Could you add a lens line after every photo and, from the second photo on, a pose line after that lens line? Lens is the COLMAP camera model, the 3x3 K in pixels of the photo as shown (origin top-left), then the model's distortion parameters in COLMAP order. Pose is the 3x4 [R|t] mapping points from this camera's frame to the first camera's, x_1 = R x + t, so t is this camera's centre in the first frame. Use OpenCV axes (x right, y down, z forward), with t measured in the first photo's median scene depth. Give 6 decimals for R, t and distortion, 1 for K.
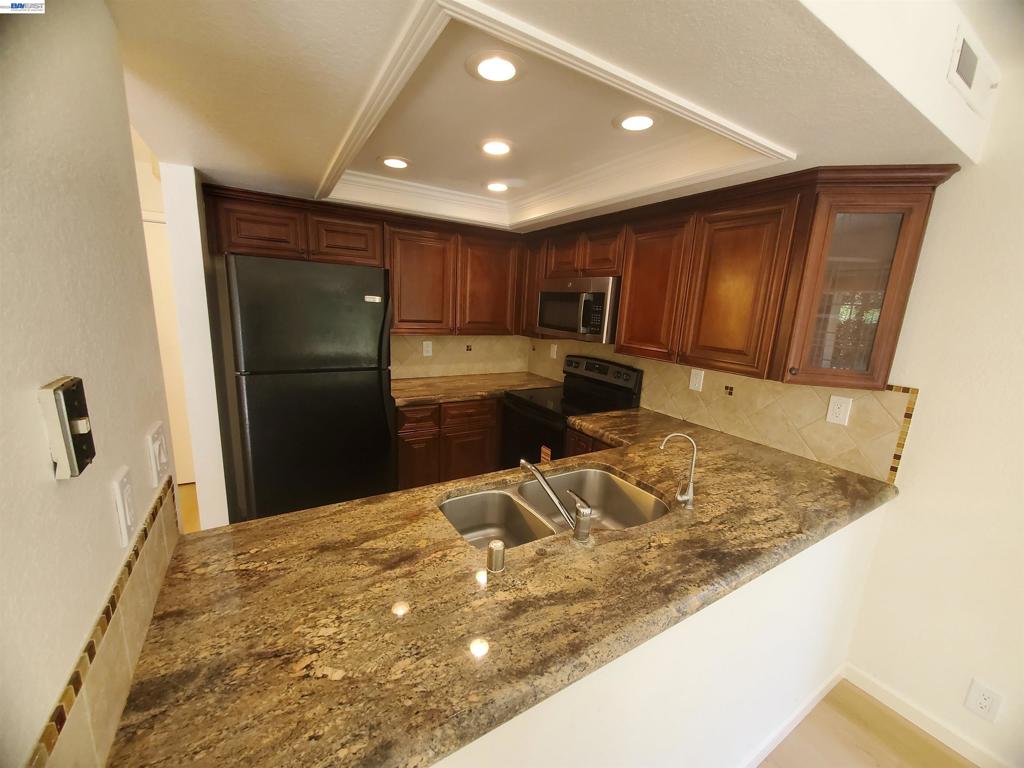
lens RADIAL K [[404.8, 0, 513.4], [0, 404.8, 388.5], [0, 0, 1]] dist [-0.001355, 0.000047]
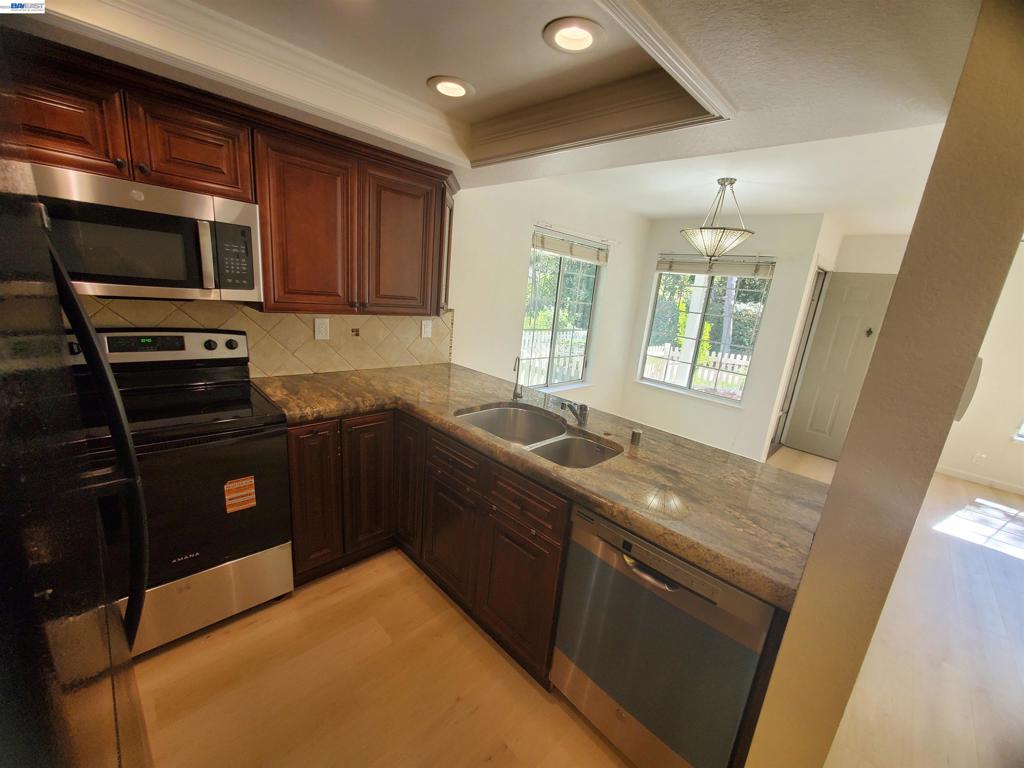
lens RADIAL K [[404.8, 0, 513.4], [0, 404.8, 388.5], [0, 0, 1]] dist [-0.001355, 0.000047]
pose [[-0.226277, -0.309023, 0.923744, -0.859214], [0.097734, 0.936353, 0.337182, -0.243637], [-0.969147, 0.166578, -0.181673, 1.061996]]
